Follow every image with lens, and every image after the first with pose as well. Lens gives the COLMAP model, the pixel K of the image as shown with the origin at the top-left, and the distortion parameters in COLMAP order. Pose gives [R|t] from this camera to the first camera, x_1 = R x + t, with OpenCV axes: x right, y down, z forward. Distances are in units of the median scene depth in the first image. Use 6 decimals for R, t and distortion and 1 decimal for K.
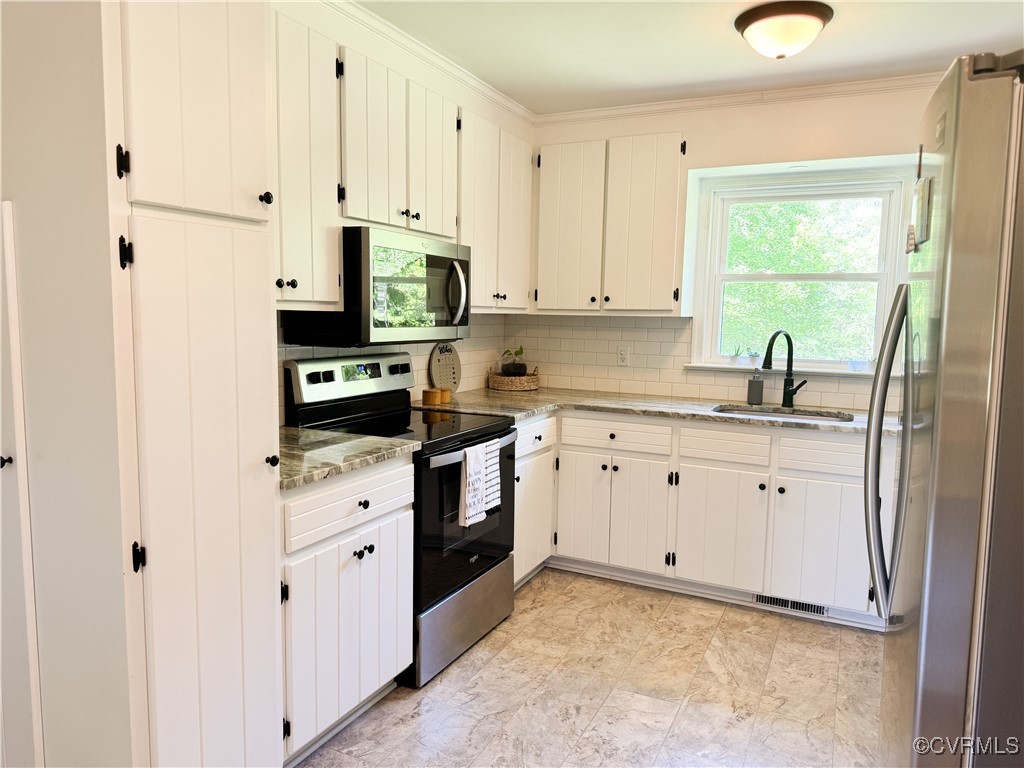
lens RADIAL K [[716.1, 0, 507.3], [0, 716.1, 387.0], [0, 0, 1]] dist [0.047423, -0.064970]
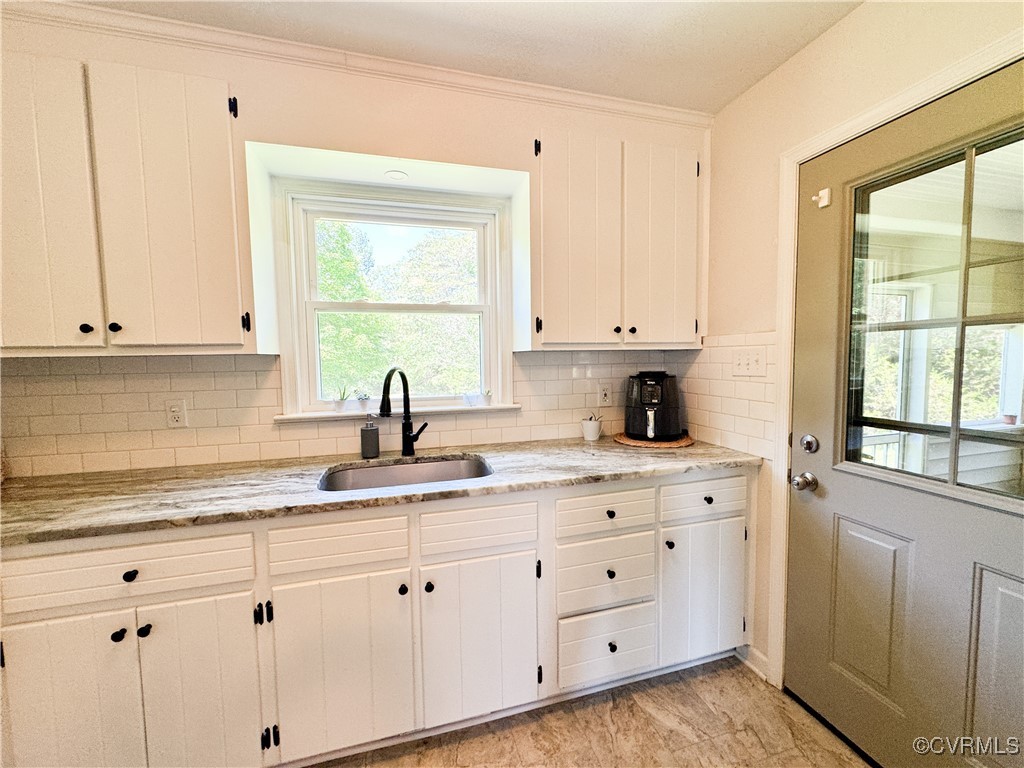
lens RADIAL K [[404.8, 0, 505.8], [0, 404.8, 386.0], [0, 0, 1]] dist [-0.004722, -0.000210]
pose [[0.750266, -0.076460, 0.656700, 0.184265], [0.097623, 0.995214, 0.004342, -0.051023], [-0.653889, 0.060852, 0.754139, 0.621869]]
